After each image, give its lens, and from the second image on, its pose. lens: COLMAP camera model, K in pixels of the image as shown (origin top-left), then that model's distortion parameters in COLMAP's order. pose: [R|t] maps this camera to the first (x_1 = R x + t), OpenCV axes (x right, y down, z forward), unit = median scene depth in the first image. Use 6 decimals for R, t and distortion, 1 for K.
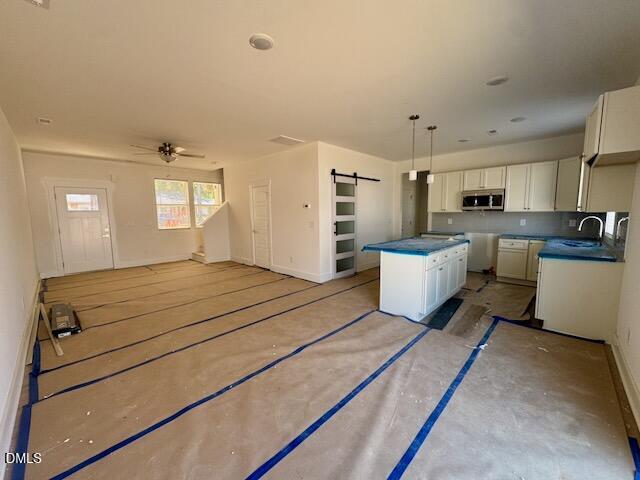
lens RADIAL K [[257.3, 0, 319.4], [0, 257.3, 240.6], [0, 0, 1]] dist [0.001303, -0.000018]
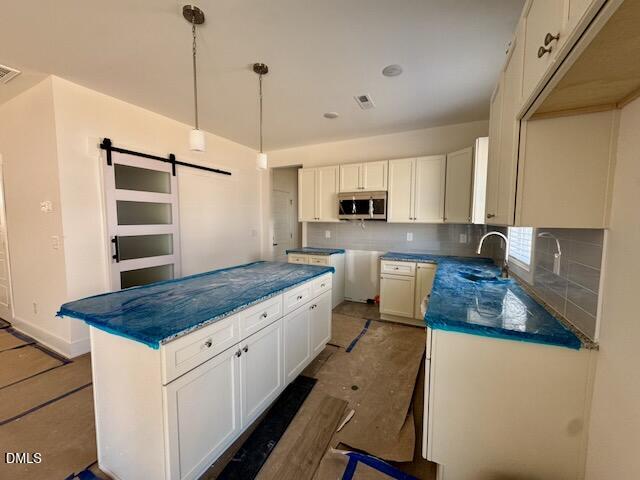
lens RADIAL K [[257.3, 0, 319.4], [0, 257.3, 240.6], [0, 0, 1]] dist [0.001303, -0.000018]
pose [[0.955044, -0.007701, 0.296365, 0.315788], [0.017302, 0.999407, -0.029787, -0.041837], [-0.295960, 0.033575, 0.954610, 0.361138]]
